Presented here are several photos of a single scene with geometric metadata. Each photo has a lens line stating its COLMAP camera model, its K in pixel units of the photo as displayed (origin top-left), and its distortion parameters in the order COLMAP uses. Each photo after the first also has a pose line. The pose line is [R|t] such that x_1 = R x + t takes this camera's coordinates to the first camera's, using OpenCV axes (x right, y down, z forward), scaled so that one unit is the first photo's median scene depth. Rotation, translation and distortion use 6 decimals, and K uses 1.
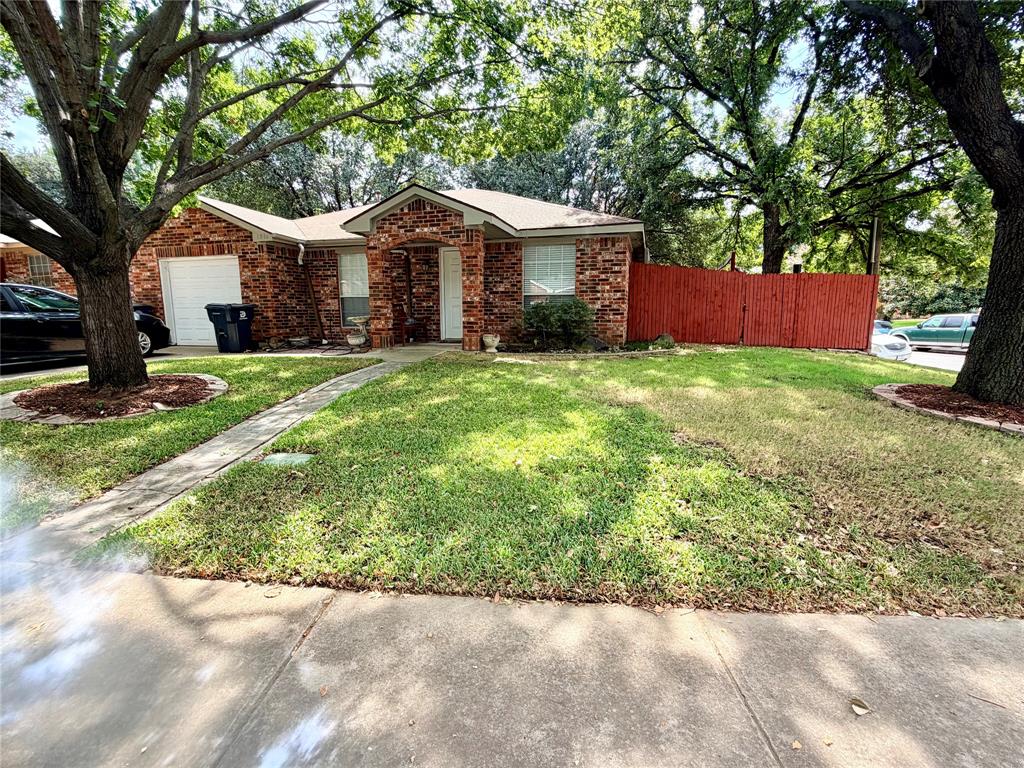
lens RADIAL K [[475.2, 0, 513.5], [0, 475.2, 380.7], [0, 0, 1]] dist [-0.000171, 0.000266]
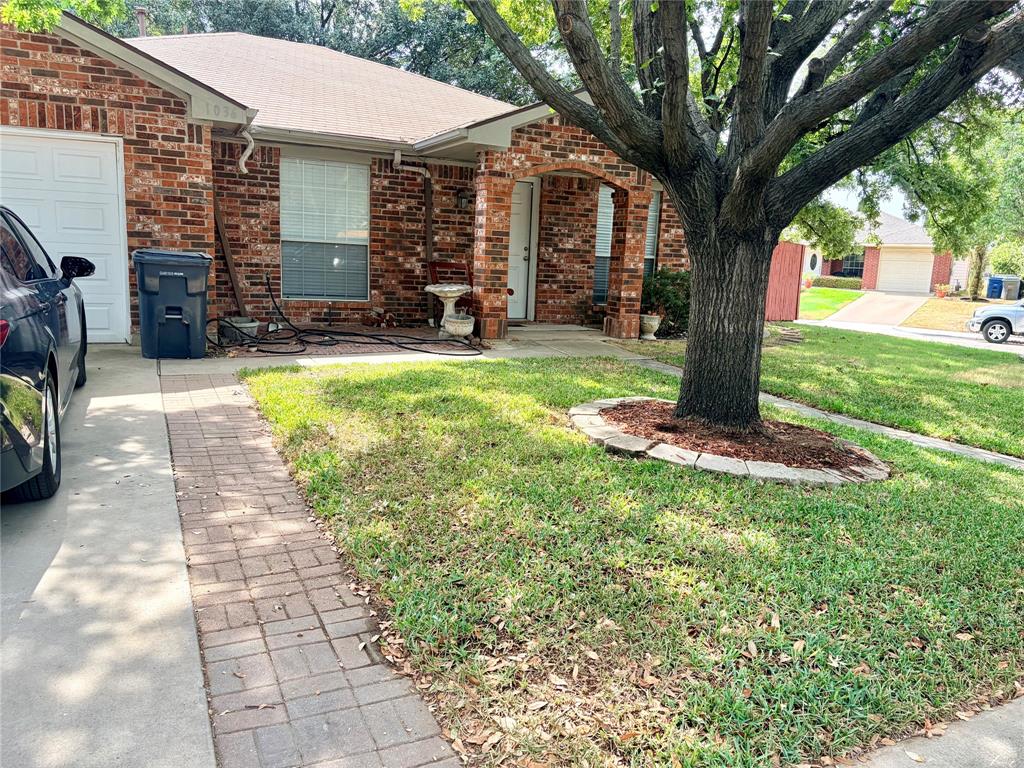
lens RADIAL K [[778.3, 0, 511.4], [0, 778.3, 390.9], [0, 0, 1]] dist [0.060061, -0.063044]
pose [[0.743353, -0.079232, 0.664190, -0.901872], [0.054335, 0.996831, 0.058101, -0.056602], [-0.666689, -0.007100, 0.745302, 0.227212]]
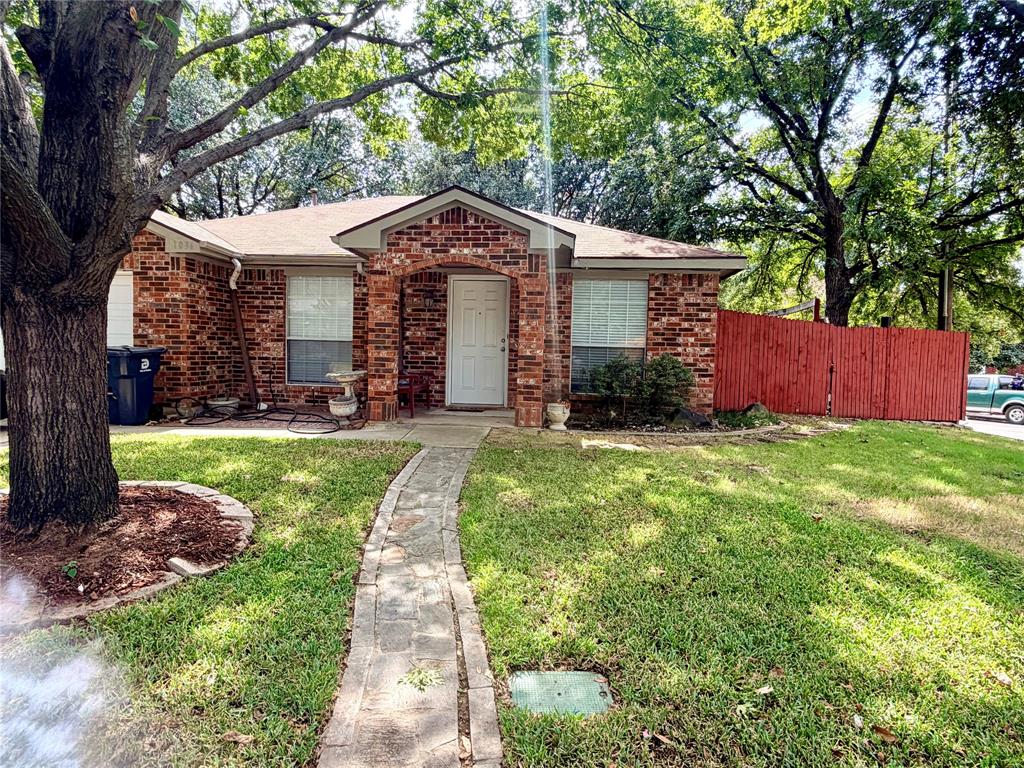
lens RADIAL K [[611.0, 0, 511.0], [0, 611.0, 381.3], [0, 0, 1]] dist [0.000784, -0.000992]
pose [[0.982909, 0.017374, 0.183272, -0.250102], [0.000478, 0.995292, -0.096919, -0.039548], [-0.184093, 0.095350, 0.978273, 0.125391]]
